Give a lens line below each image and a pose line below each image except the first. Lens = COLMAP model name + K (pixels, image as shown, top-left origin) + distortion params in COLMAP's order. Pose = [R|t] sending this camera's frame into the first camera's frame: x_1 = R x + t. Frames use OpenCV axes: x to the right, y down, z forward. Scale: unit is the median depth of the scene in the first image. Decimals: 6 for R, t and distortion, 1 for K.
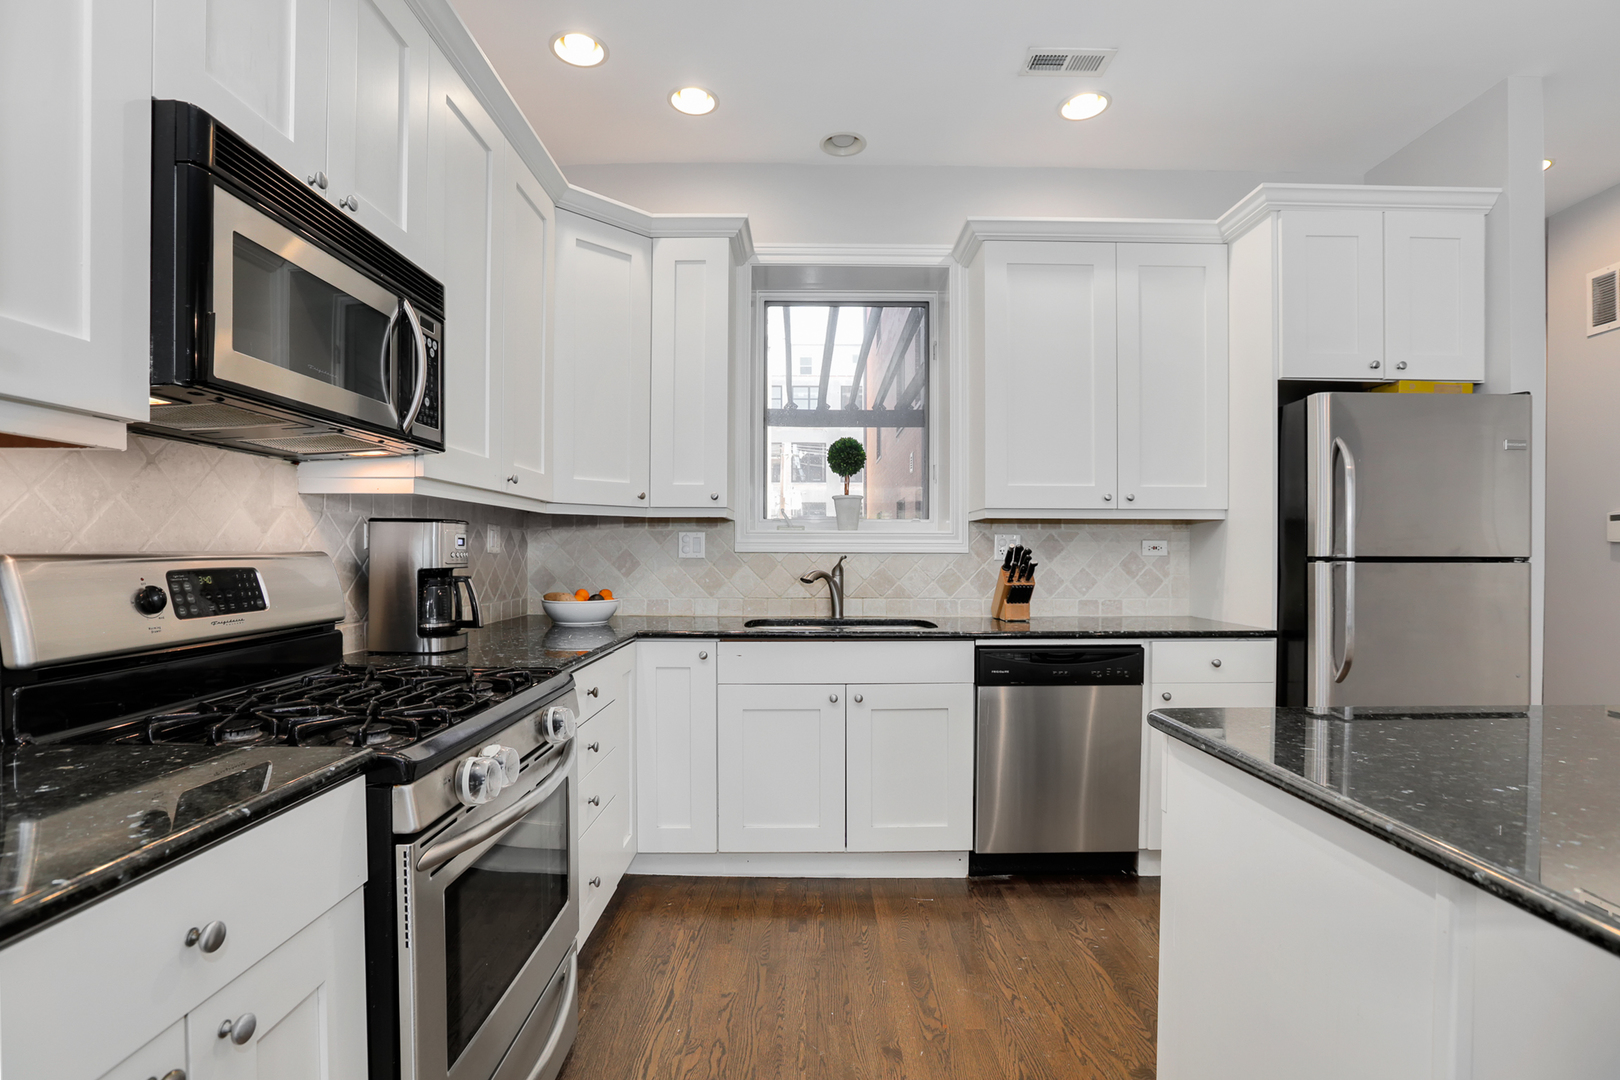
lens RADIAL K [[757.0, 0, 804.5], [0, 757.0, 566.9], [0, 0, 1]] dist [-0.049748, 0.018117]
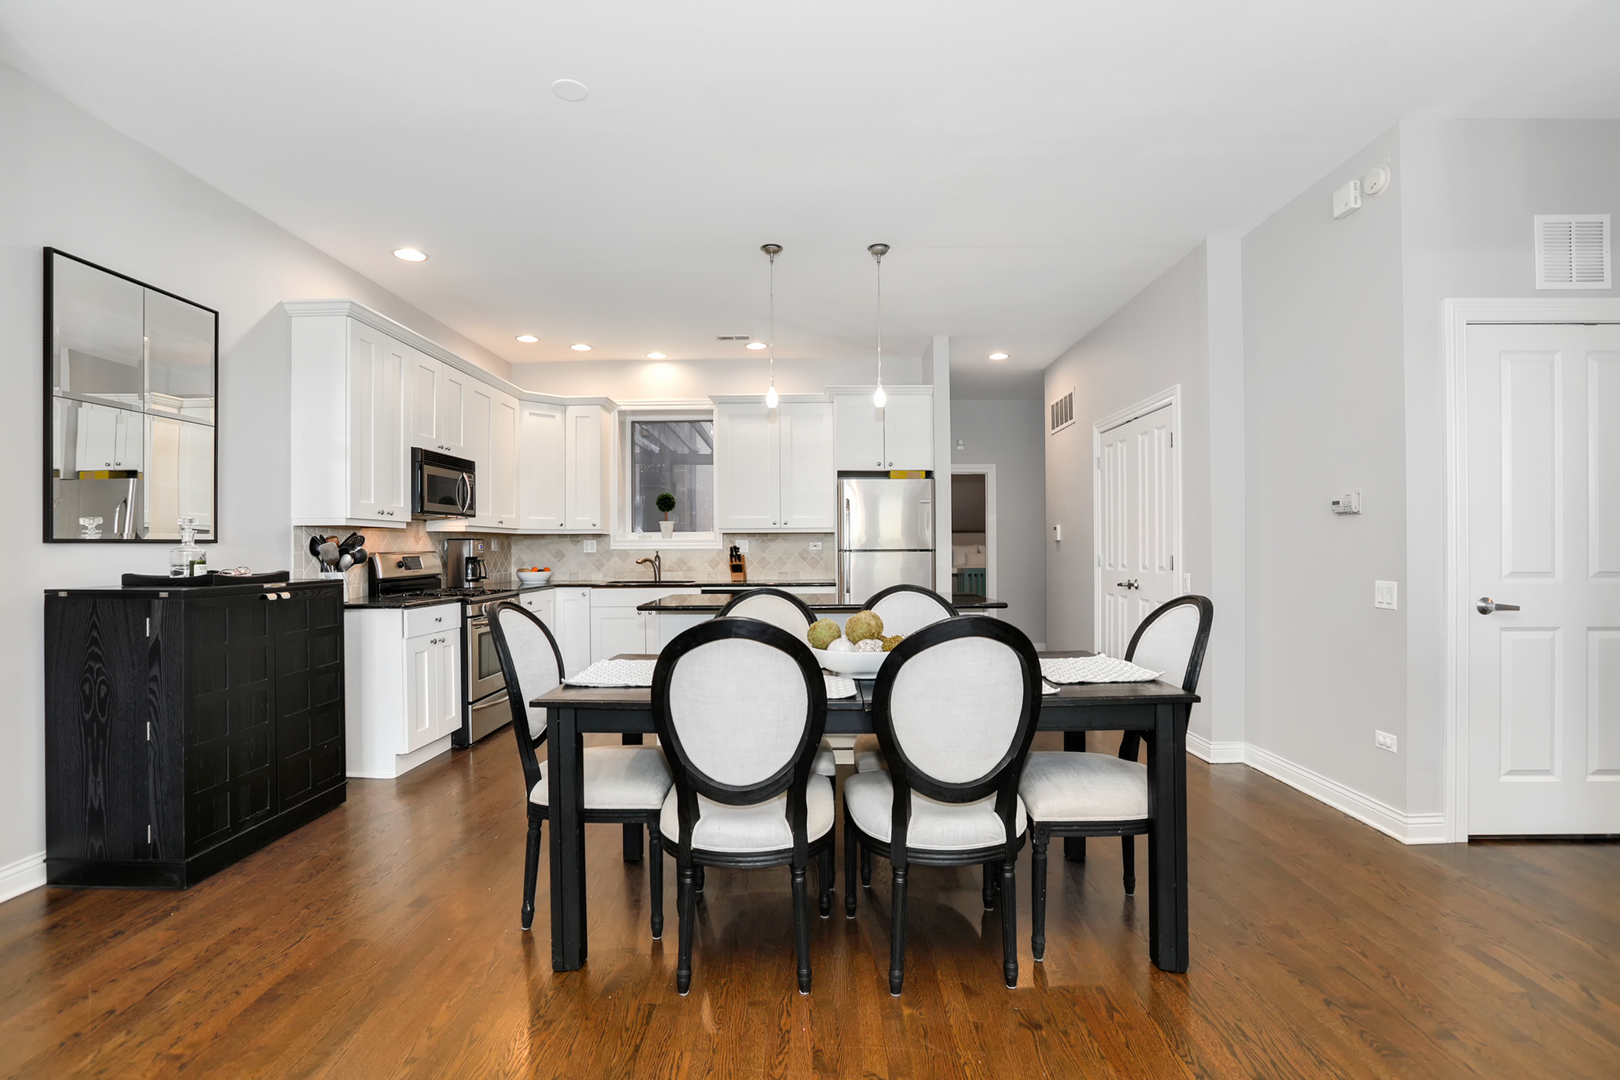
lens RADIAL K [[757.0, 0, 799.8], [0, 757.0, 551.7], [0, 0, 1]] dist [-0.049748, 0.018117]
pose [[0.999764, -0.008211, -0.020110, 0.568964], [0.007937, 0.999875, -0.013657, 0.022453], [0.020219, 0.013495, 0.999704, -1.282509]]
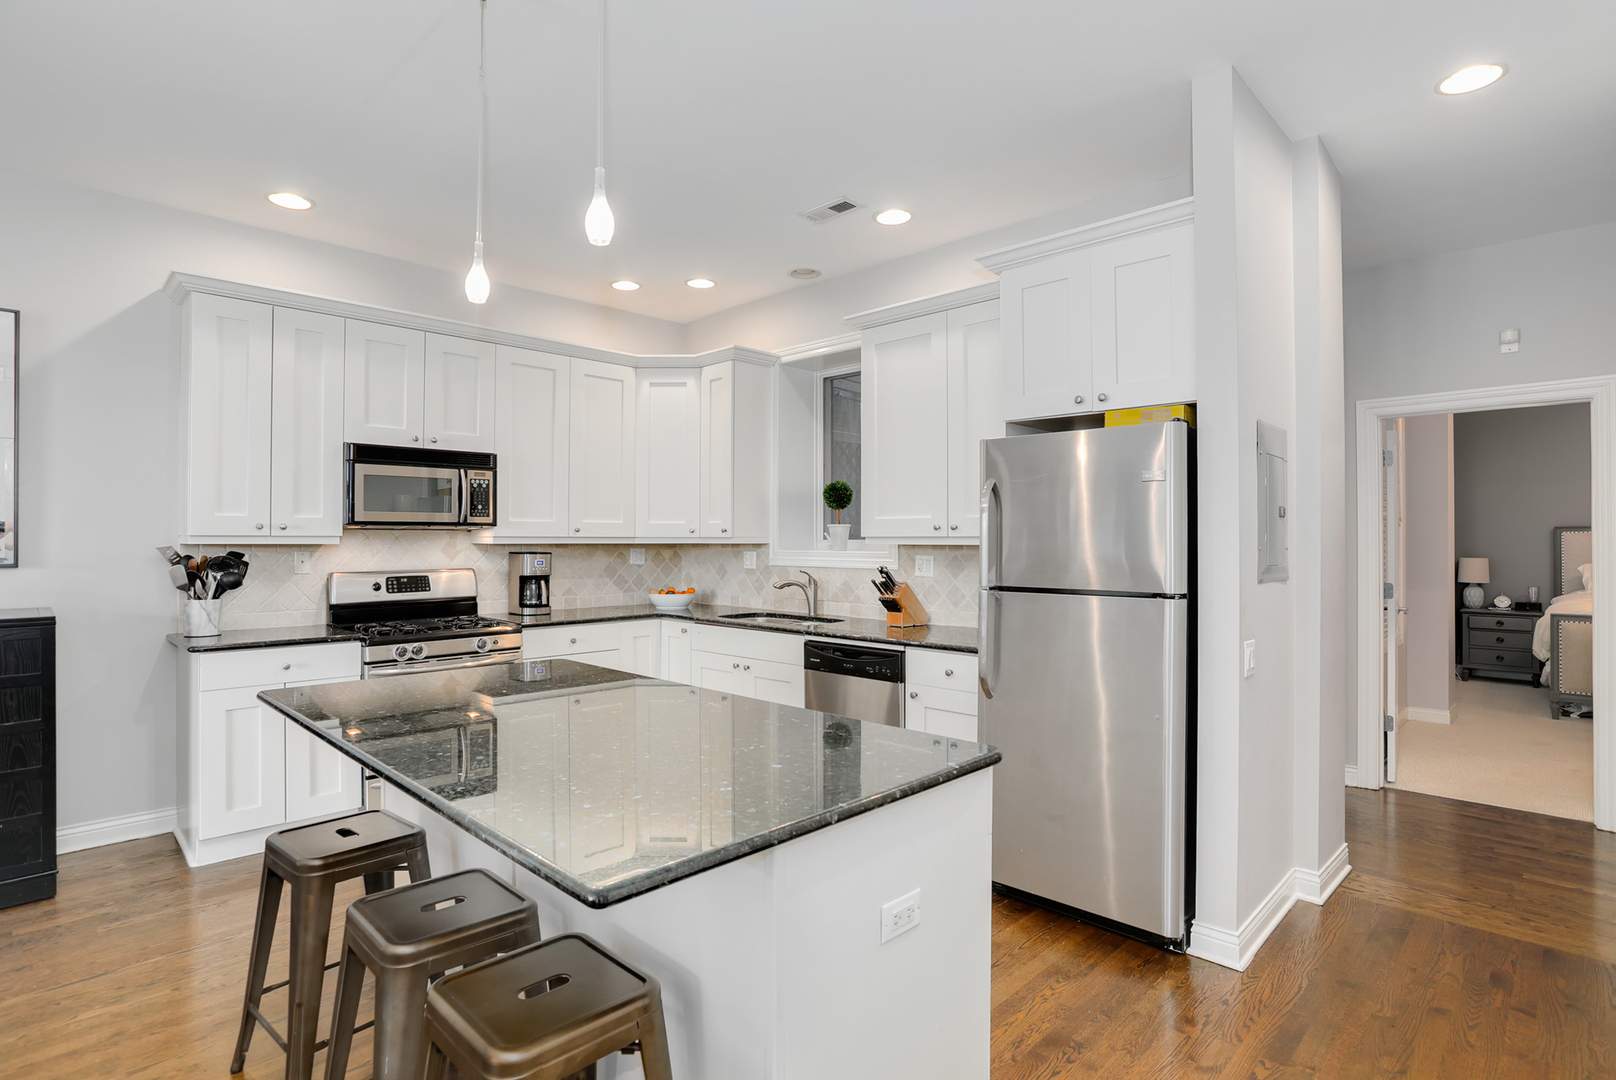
lens RADIAL K [[801.5, 0, 806.1], [0, 801.5, 542.5], [0, 0, 1]] dist [-0.041879, 0.016371]
pose [[0.713927, 0.001326, -0.700219, 1.255497], [-0.012074, 0.999873, -0.010417, -0.058565], [0.700116, 0.015891, 0.713853, -0.054775]]
